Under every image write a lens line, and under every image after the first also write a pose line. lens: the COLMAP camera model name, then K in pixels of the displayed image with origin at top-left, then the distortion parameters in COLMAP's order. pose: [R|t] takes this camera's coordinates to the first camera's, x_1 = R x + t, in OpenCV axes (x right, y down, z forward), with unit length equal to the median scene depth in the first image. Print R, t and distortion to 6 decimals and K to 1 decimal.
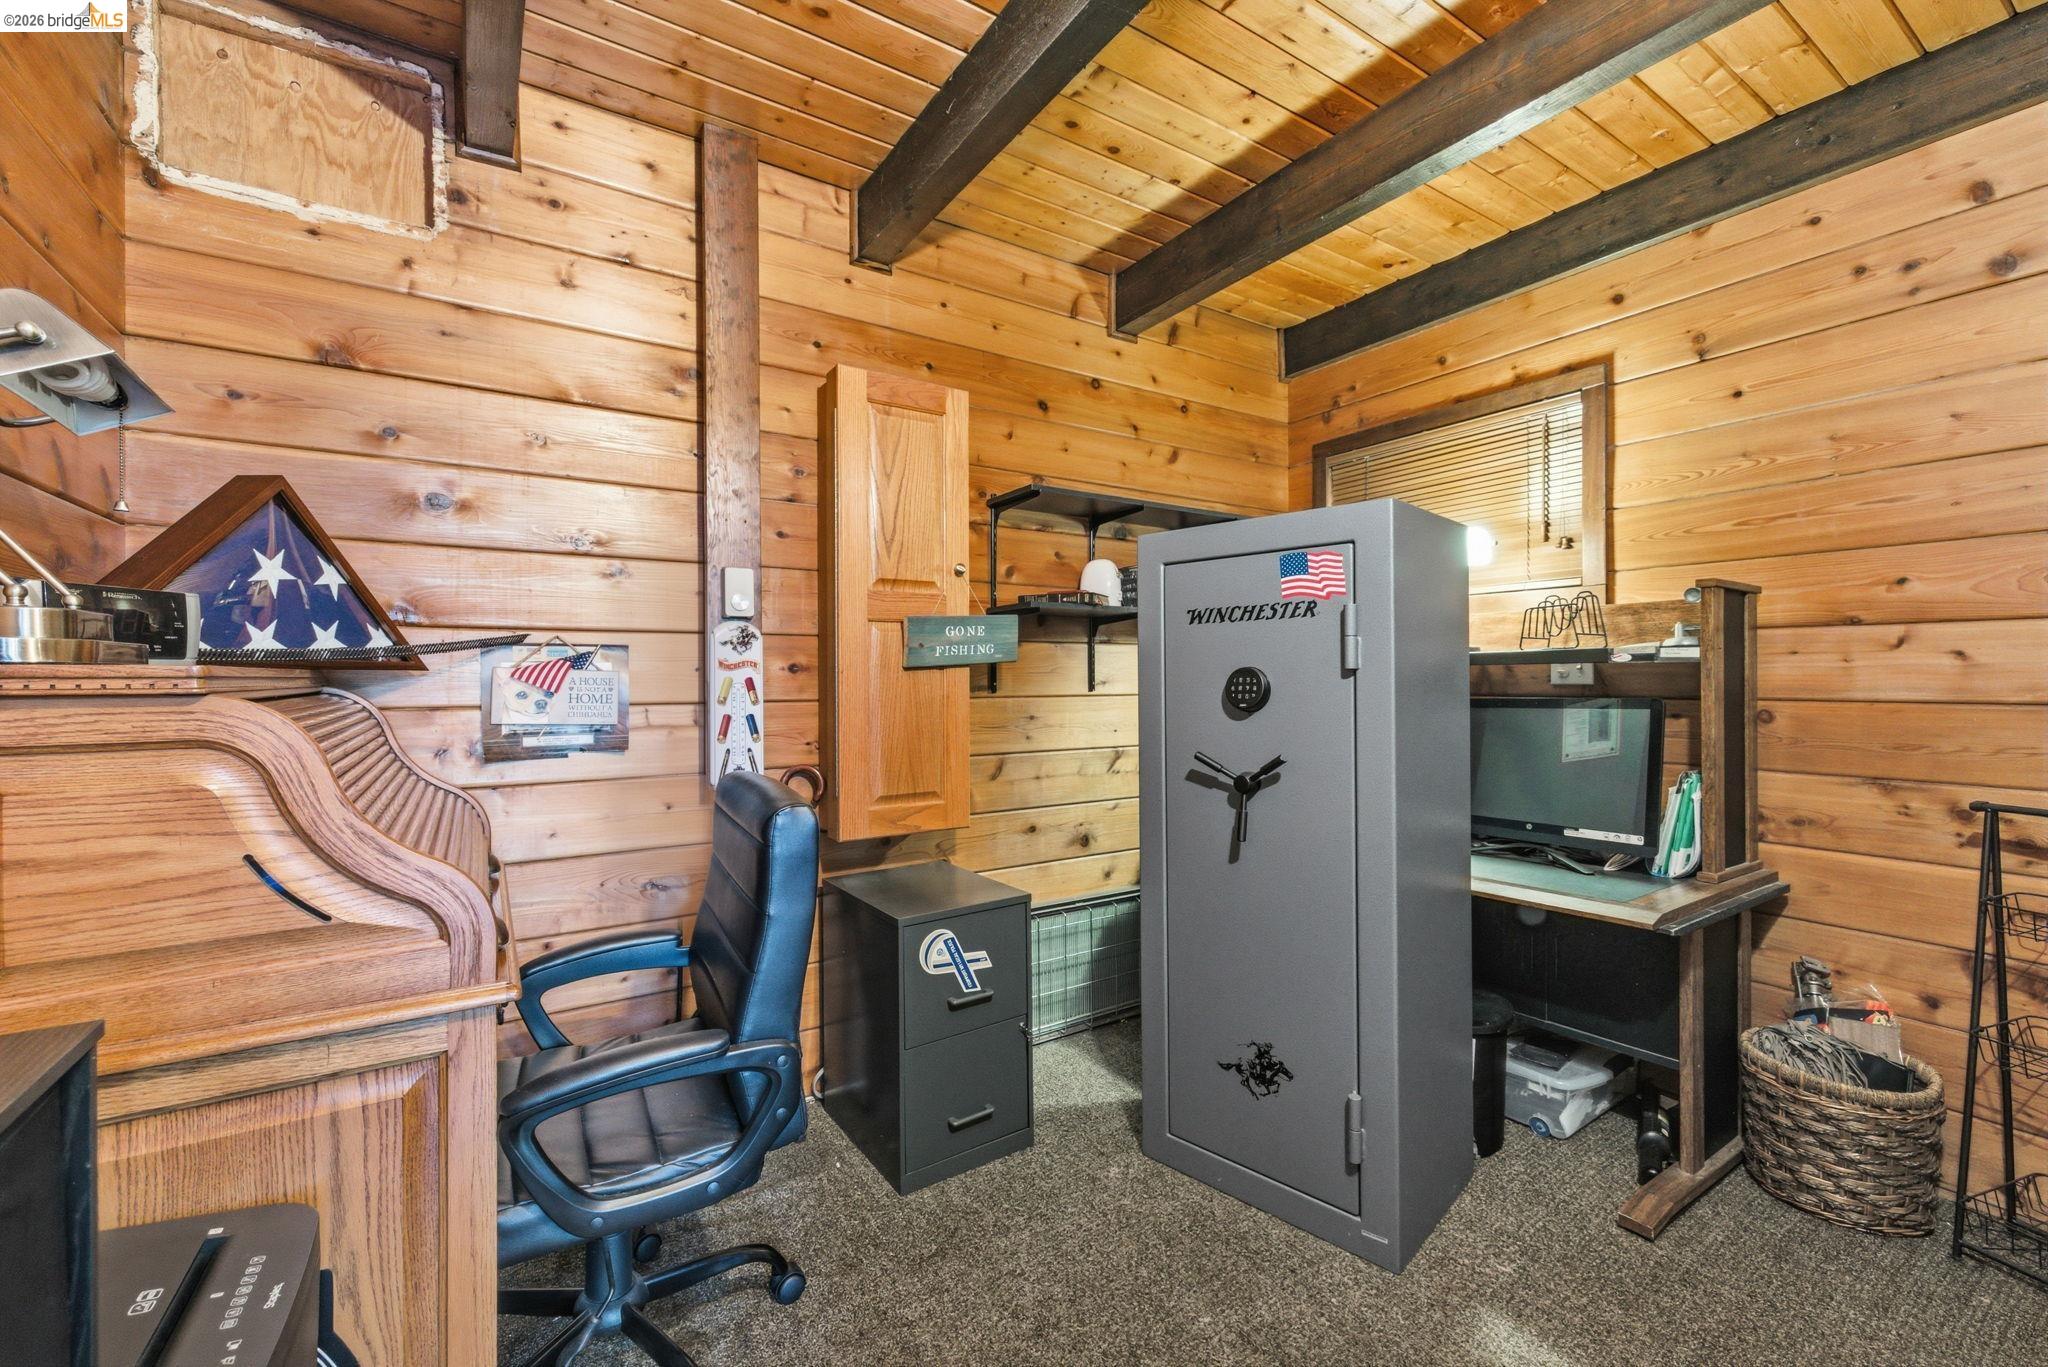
lens RADIAL K [[847.1, 0, 1024.2], [0, 847.1, 680.0], [0, 0, 1]] dist [0.001130, 0.000505]
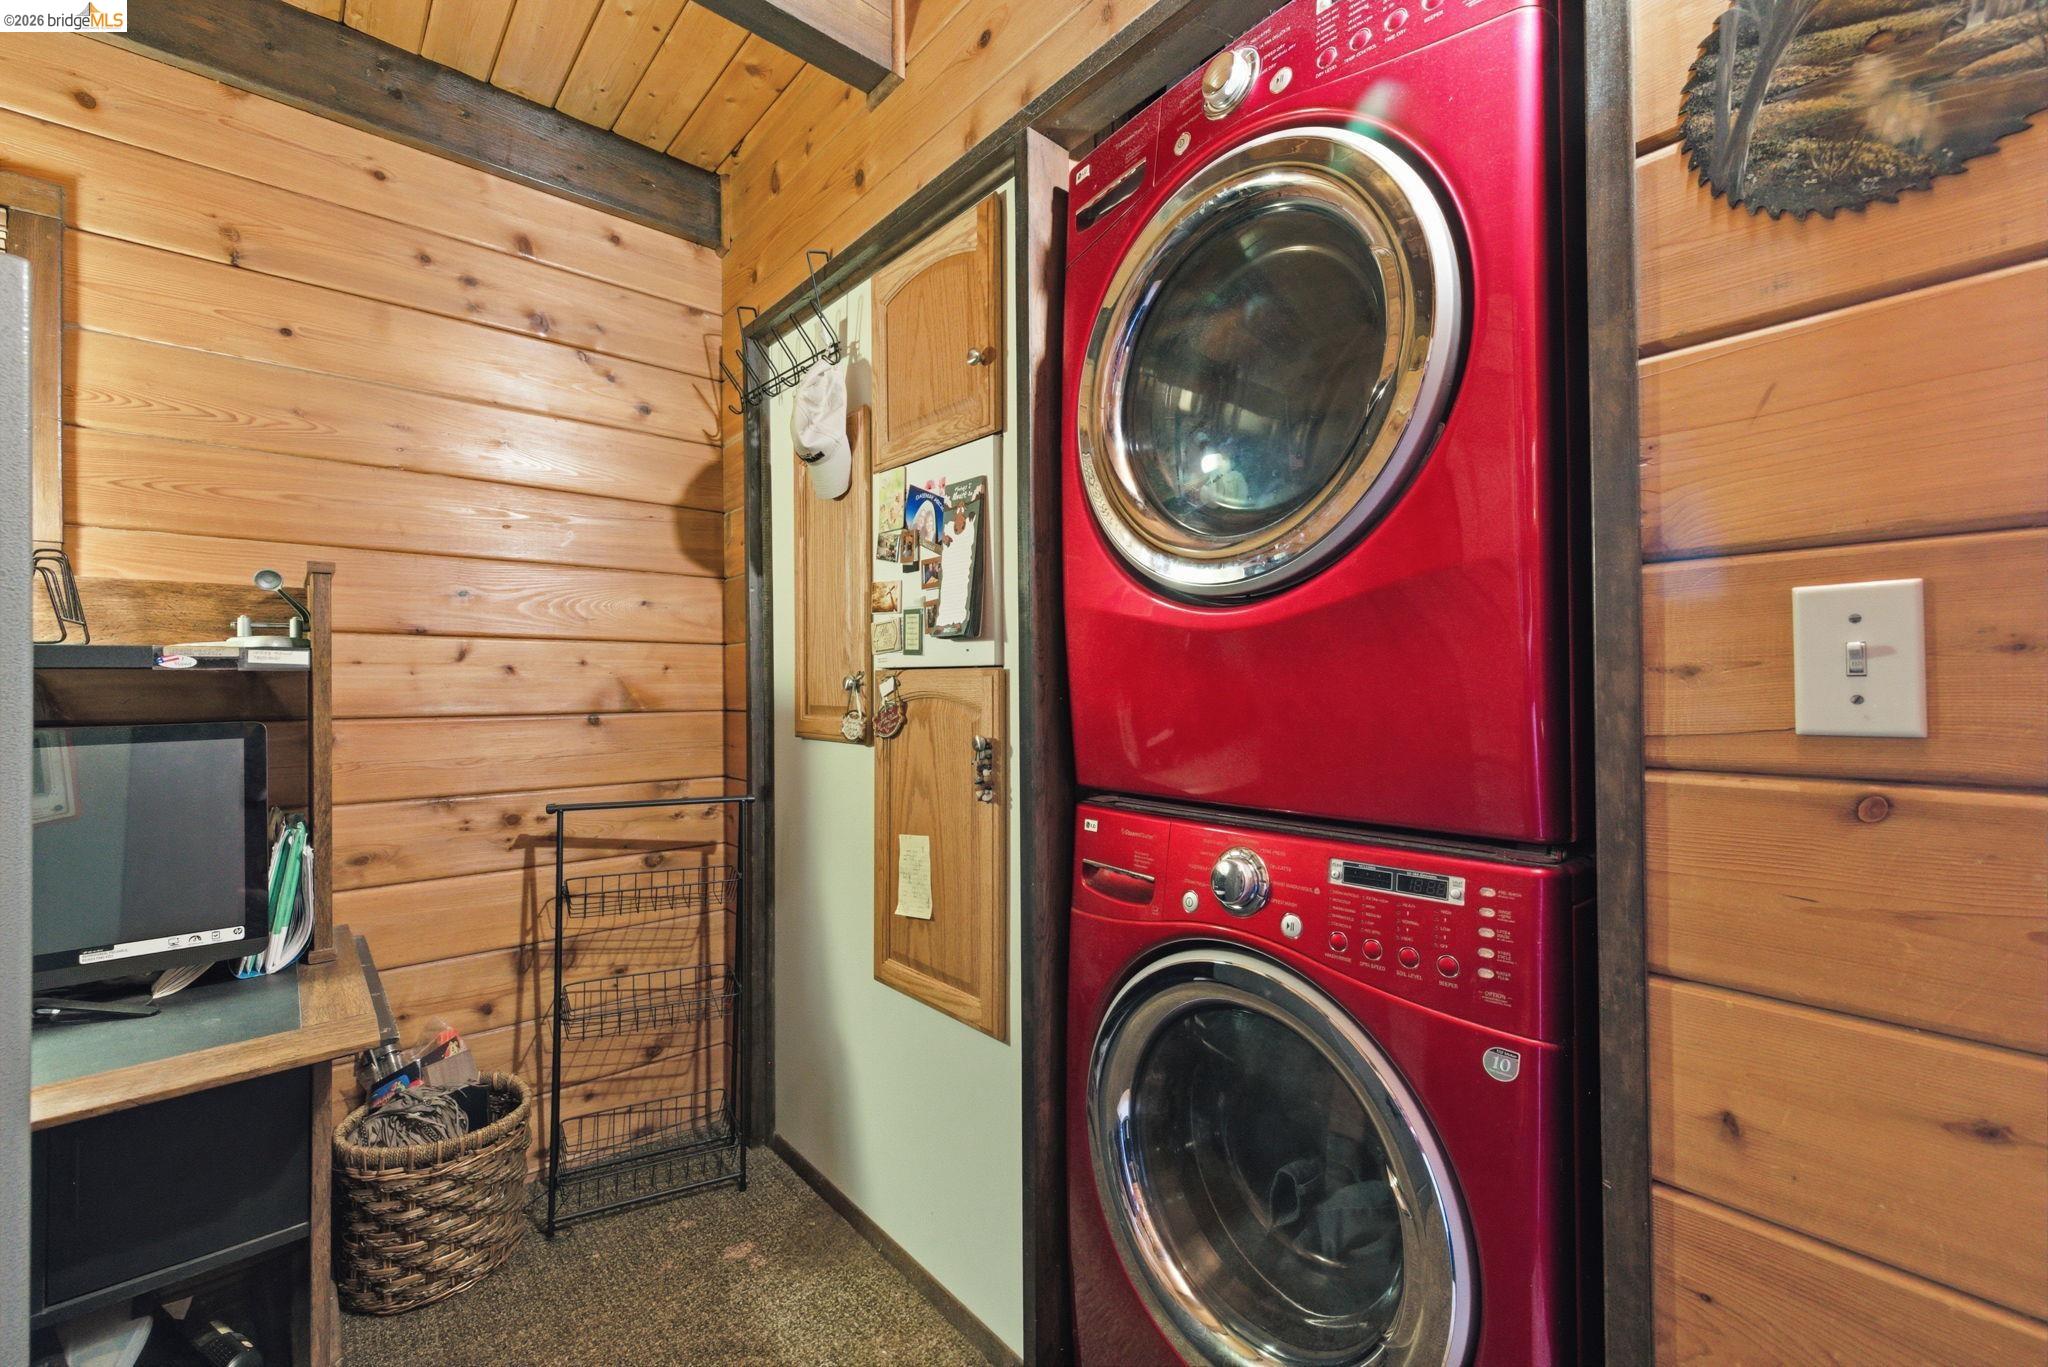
lens RADIAL K [[847.1, 0, 1024.5], [0, 847.1, 678.9], [0, 0, 1]] dist [0.001130, 0.000505]
pose [[-0.140444, 0.011559, 0.990021, -0.033914], [0.007243, 0.999917, -0.010647, -0.001875], [-0.990062, 0.005675, -0.140516, 0.483210]]
